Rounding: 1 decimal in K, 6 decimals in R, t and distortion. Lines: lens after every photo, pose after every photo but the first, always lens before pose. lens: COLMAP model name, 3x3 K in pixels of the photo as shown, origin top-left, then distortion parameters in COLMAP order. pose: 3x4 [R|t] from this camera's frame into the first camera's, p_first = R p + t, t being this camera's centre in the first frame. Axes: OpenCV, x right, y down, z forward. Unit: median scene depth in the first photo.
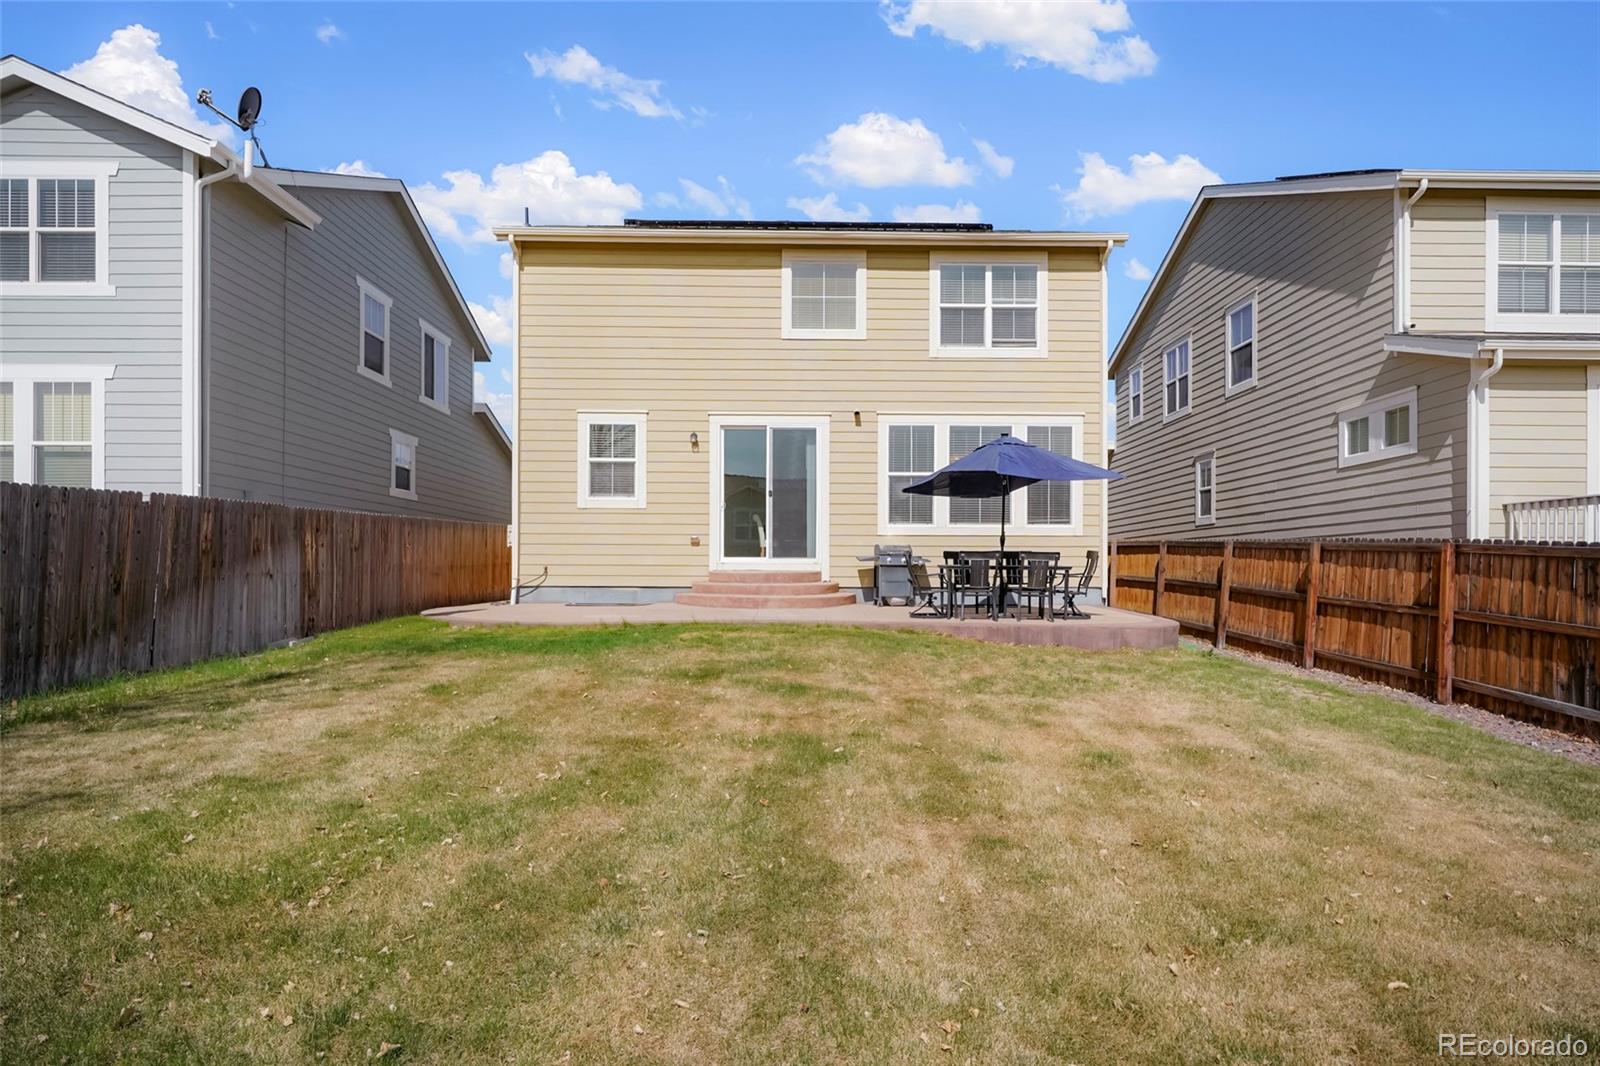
lens RADIAL K [[845.7, 0, 804.4], [0, 845.7, 560.8], [0, 0, 1]] dist [-0.002095, 0.000357]
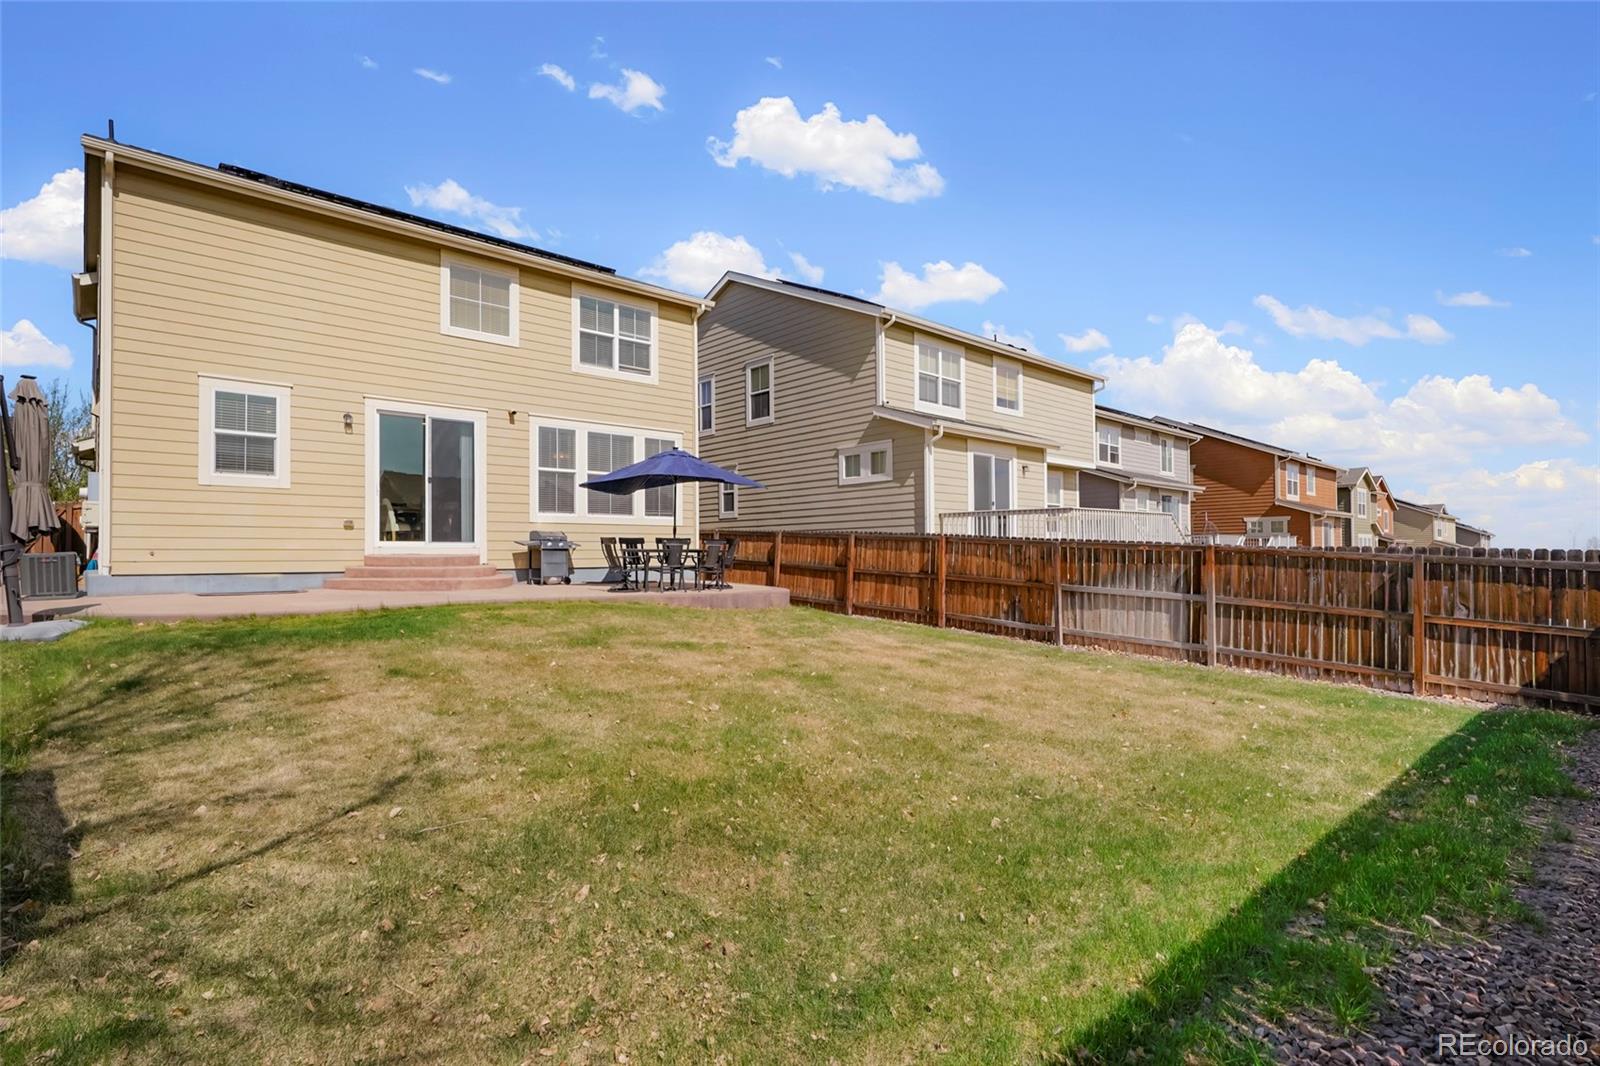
lens RADIAL K [[773.8, 0, 792.4], [0, 773.8, 520.2], [0, 0, 1]] dist [-0.002483, 0.000906]
pose [[0.757146, 0.021973, 0.652876, -0.331327], [-0.002421, 0.999522, -0.030832, -0.002303], [-0.653241, 0.021764, 0.756837, -0.008681]]
